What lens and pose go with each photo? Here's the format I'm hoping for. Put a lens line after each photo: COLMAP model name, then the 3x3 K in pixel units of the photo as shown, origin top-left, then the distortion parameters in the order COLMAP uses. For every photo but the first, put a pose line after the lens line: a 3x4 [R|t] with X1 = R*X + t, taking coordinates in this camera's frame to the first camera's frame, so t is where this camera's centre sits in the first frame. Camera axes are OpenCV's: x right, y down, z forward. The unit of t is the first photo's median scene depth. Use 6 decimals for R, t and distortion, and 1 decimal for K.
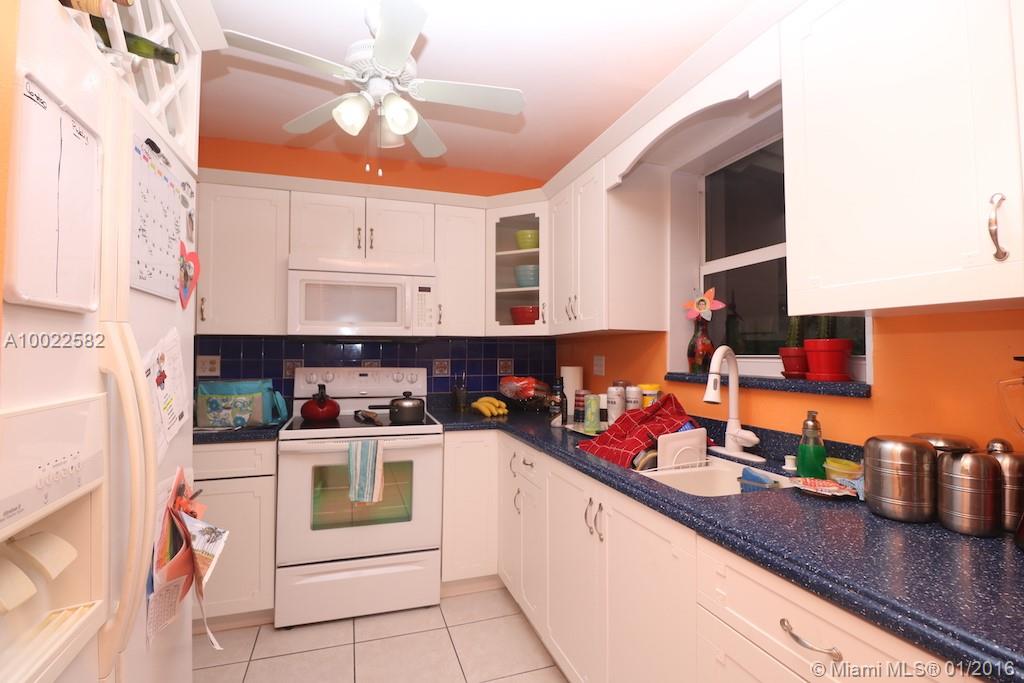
lens RADIAL K [[488.5, 0, 512.0], [0, 488.5, 341.5], [0, 0, 1]] dist [0.036125, -0.012309]
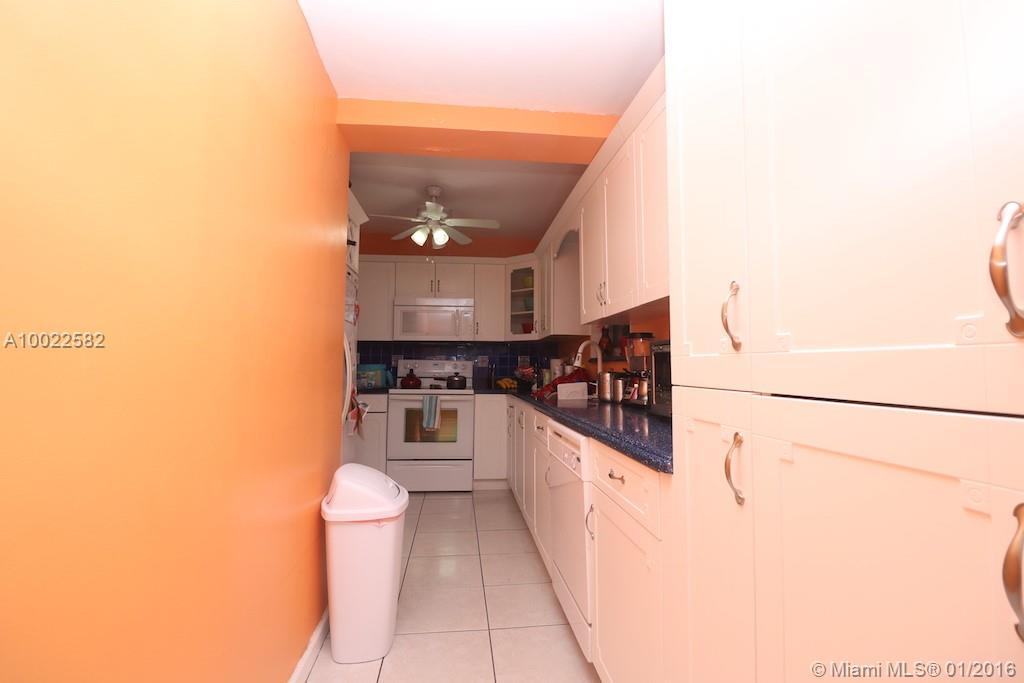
lens RADIAL K [[473.0, 0, 511.3], [0, 473.0, 338.0], [0, 0, 1]] dist [-0.001989, -0.011297]
pose [[0.979988, -0.010483, -0.198781, 0.321502], [0.001704, 0.999018, -0.044283, 0.056157], [0.199050, 0.043058, 0.979043, -0.635167]]
